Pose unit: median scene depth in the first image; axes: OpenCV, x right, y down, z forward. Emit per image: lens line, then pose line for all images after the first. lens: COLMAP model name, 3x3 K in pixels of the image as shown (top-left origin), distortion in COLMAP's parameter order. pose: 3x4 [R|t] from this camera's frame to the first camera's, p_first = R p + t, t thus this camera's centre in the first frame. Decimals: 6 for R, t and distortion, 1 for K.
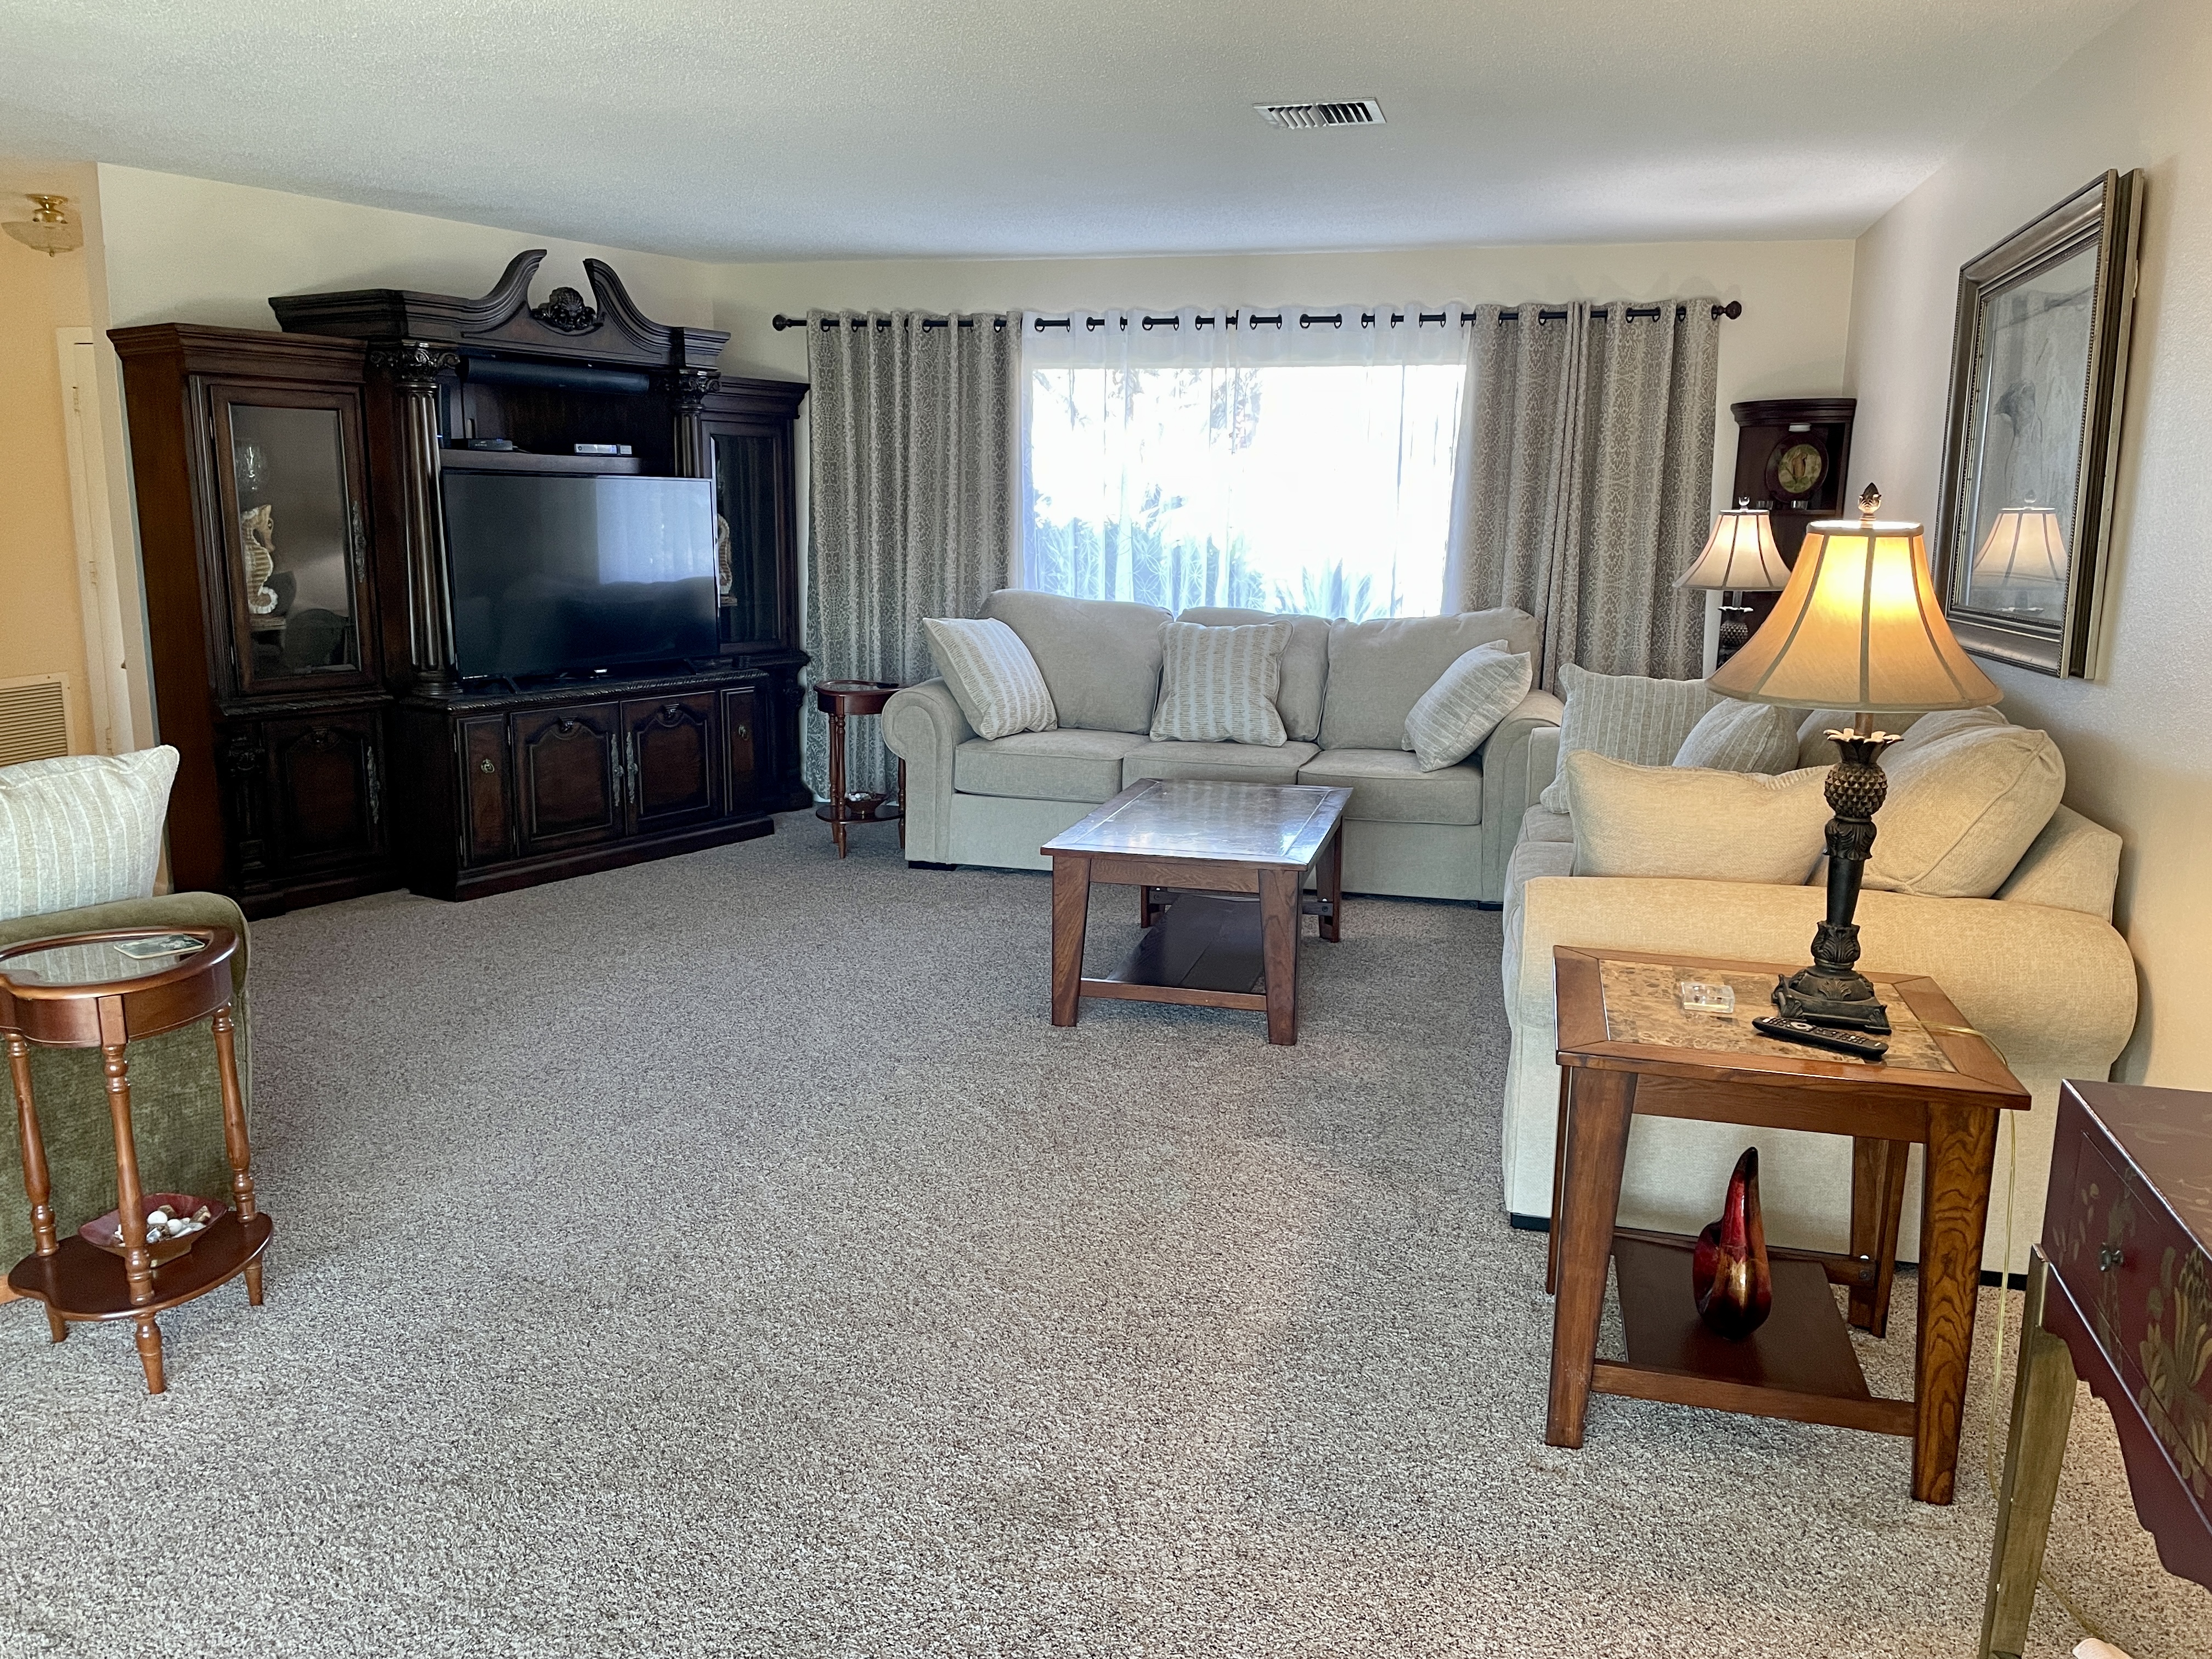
lens RADIAL K [[1648.7, 0, 1106.0], [0, 1648.7, 829.5], [0, 0, 1]] dist [0.075967, -0.141521]
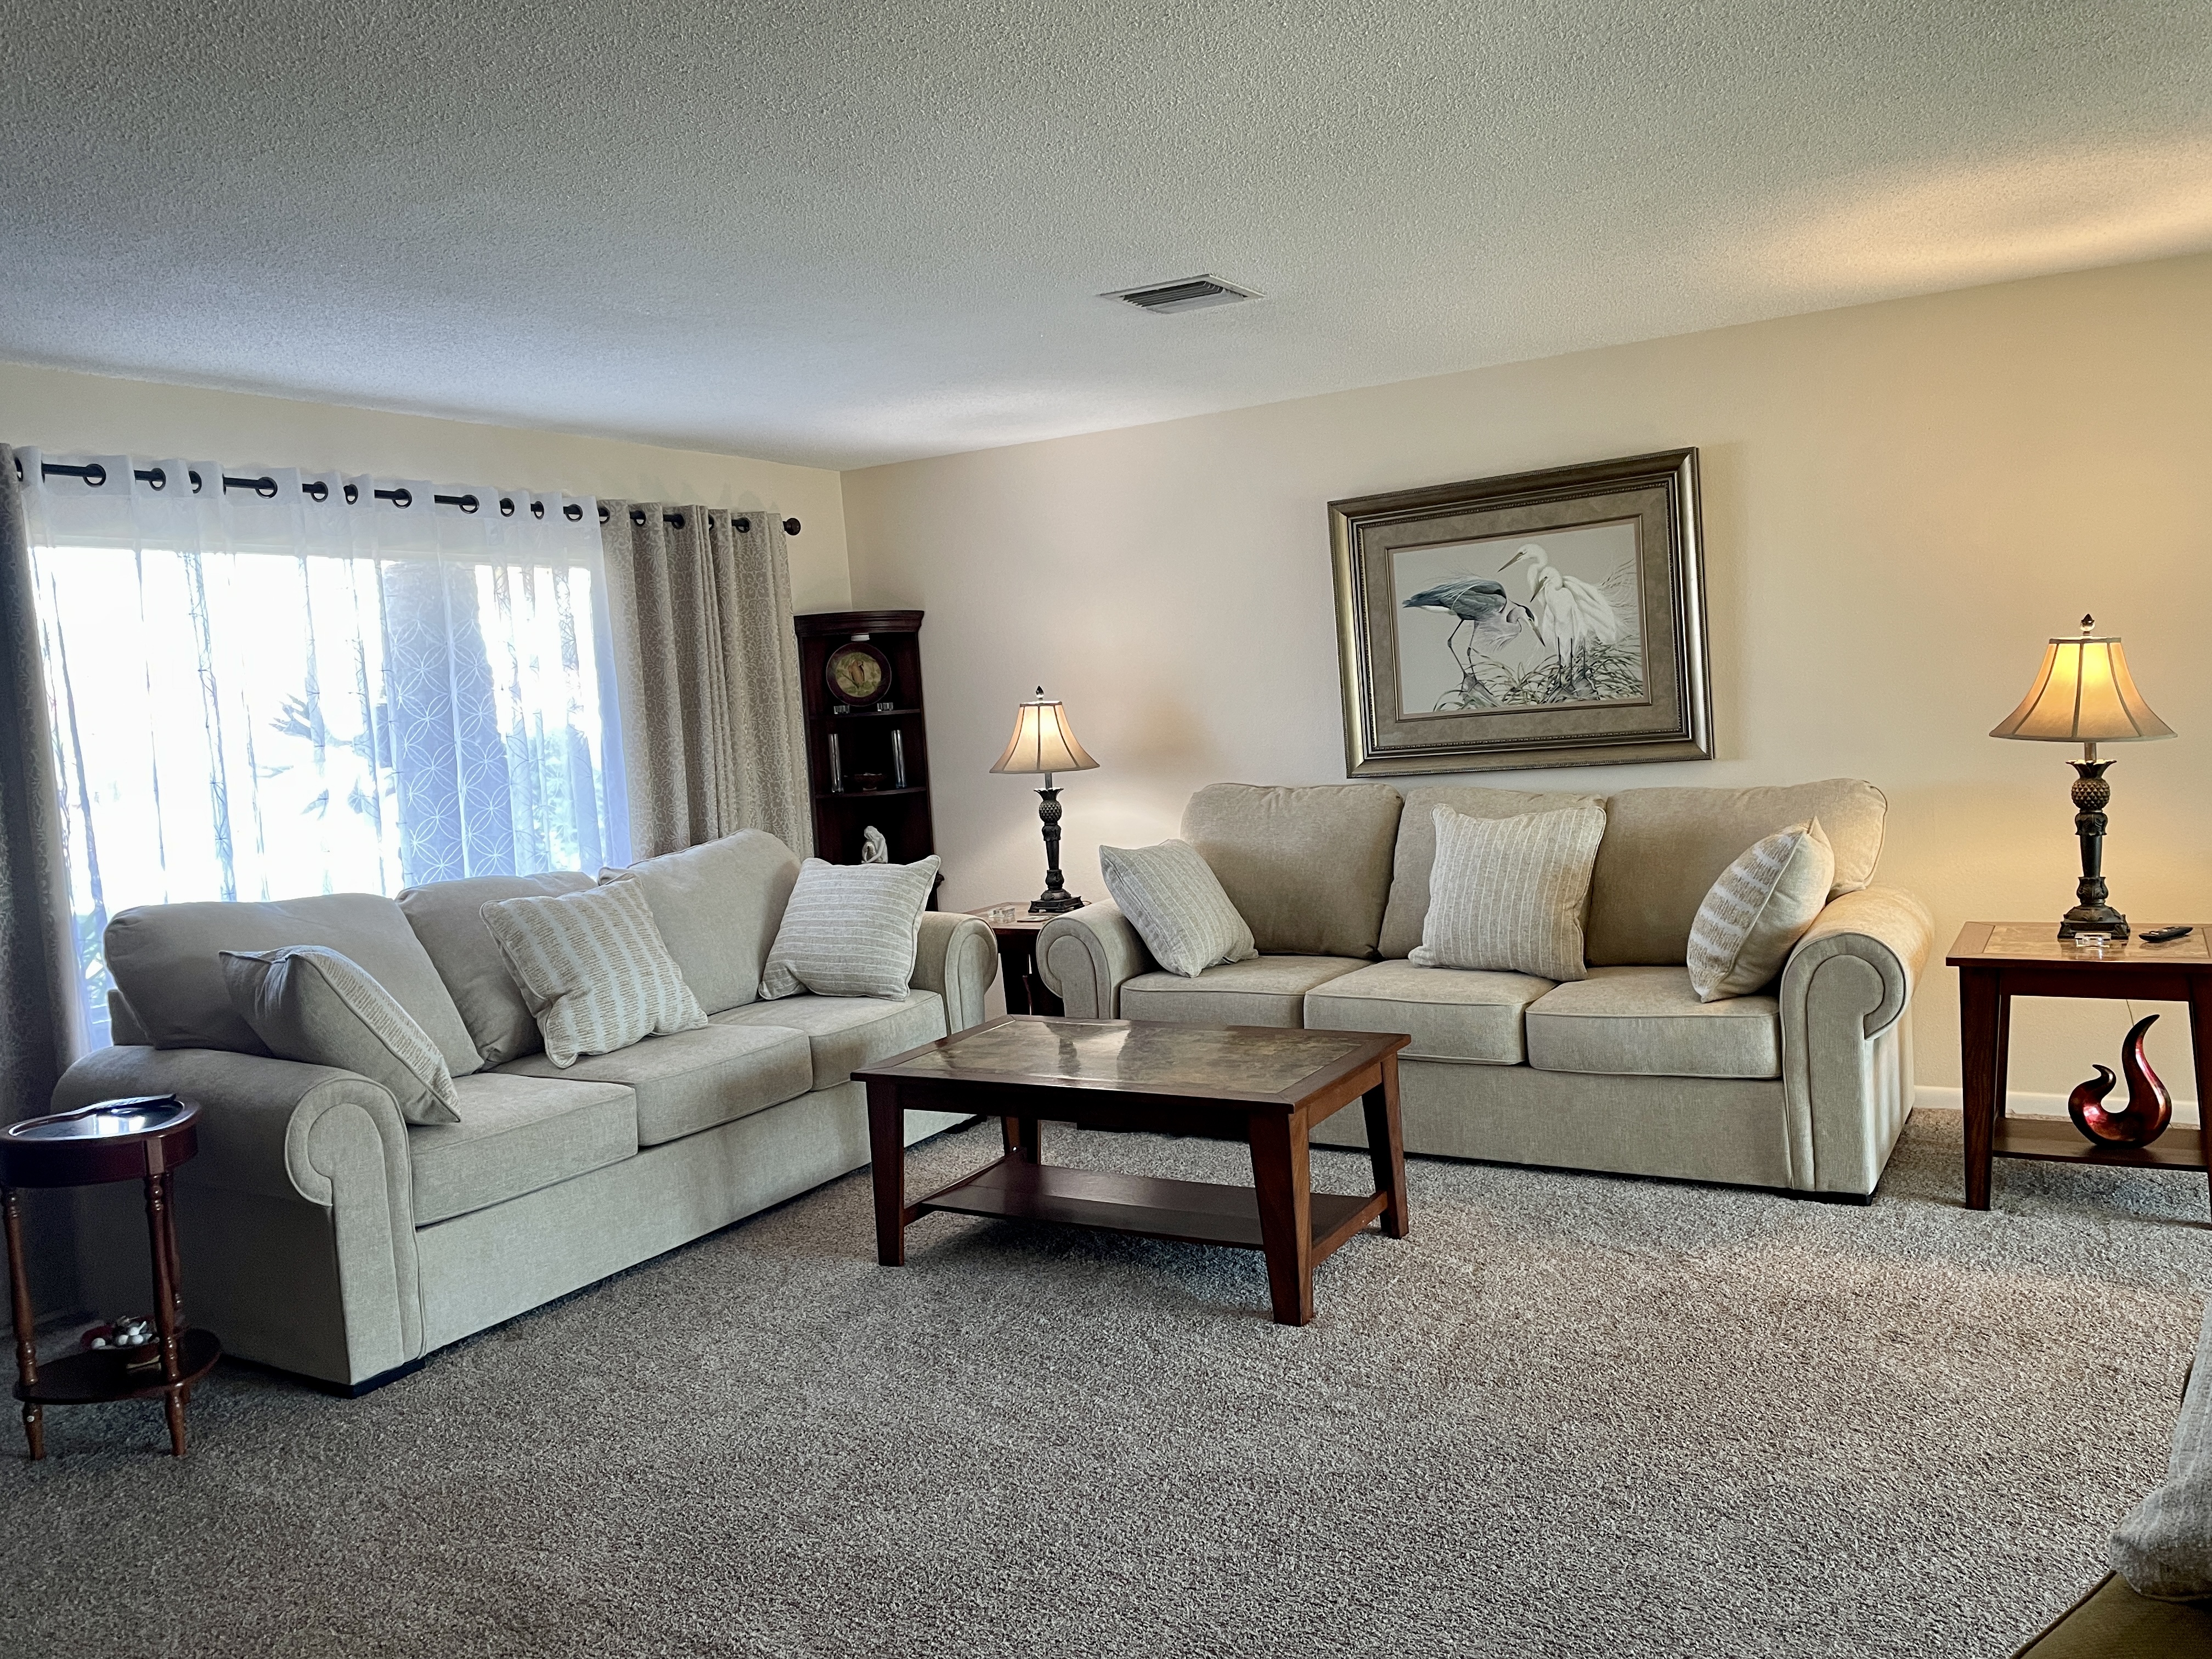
lens RADIAL K [[1648.7, 0, 1106.0], [0, 1648.7, 829.5], [0, 0, 1]] dist [0.075967, -0.141521]
pose [[0.283662, -0.107678, 0.952860, -0.565858], [0.253609, 0.966718, 0.033746, -0.116352], [-0.924780, 0.232081, 0.301529, 0.556510]]
